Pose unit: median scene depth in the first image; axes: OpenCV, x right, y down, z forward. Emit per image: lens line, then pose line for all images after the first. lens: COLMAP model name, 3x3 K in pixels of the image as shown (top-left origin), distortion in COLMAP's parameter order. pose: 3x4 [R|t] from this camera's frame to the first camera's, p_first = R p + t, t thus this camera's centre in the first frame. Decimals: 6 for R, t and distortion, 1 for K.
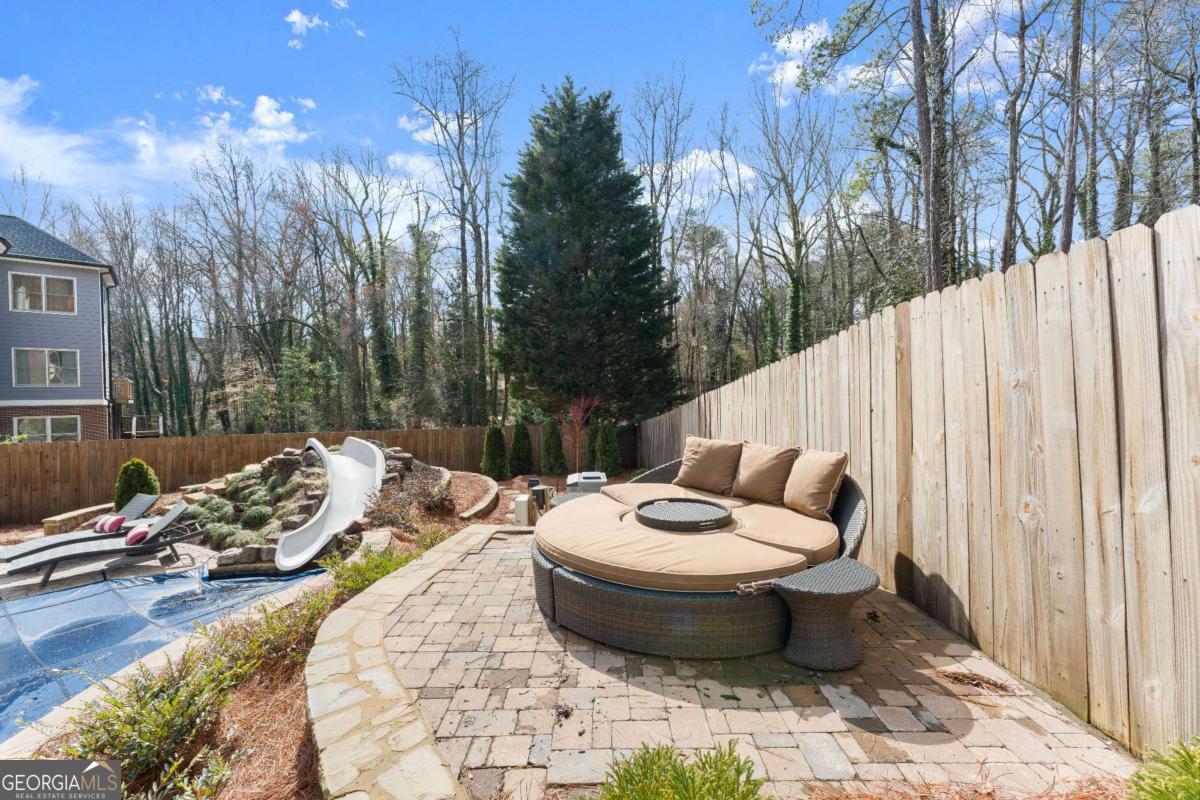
lens RADIAL K [[489.6, 0, 600.0], [0, 489.6, 400.0], [0, 0, 1]] dist [0.015272, 0.000121]
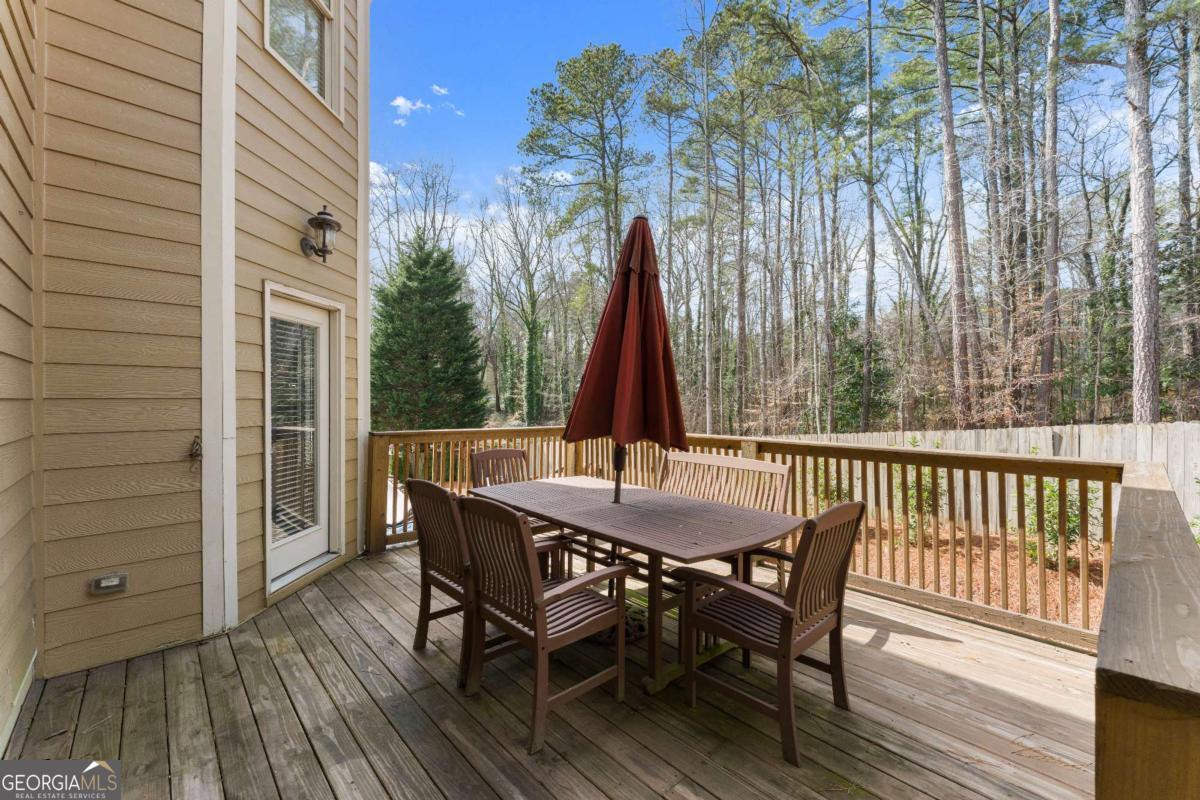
lens RADIAL K [[488.0, 0, 600.0], [0, 488.0, 400.0], [0, 0, 1]] dist [-0.000223, -0.000079]
pose [[0.846480, 0.008116, 0.532359, -0.194255], [-0.000119, 0.999887, -0.015054, -0.044792], [-0.532421, 0.012680, 0.846385, -0.288032]]
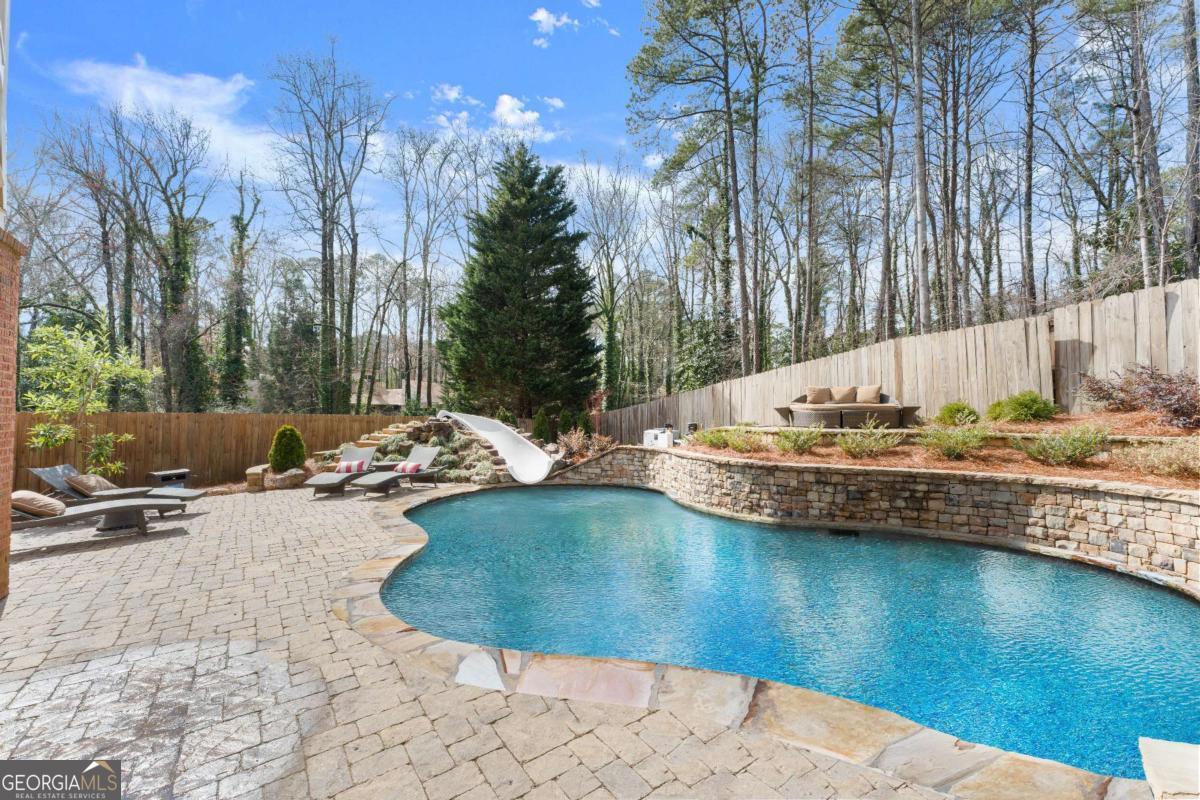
lens RADIAL K [[488.0, 0, 600.0], [0, 488.0, 400.0], [0, 0, 1]] dist [-0.000223, -0.000079]
pose [[0.896431, 0.024373, 0.442513, -0.207561], [-0.000248, 0.998514, -0.054495, 0.031554], [-0.443184, 0.048741, 0.895105, -0.082927]]
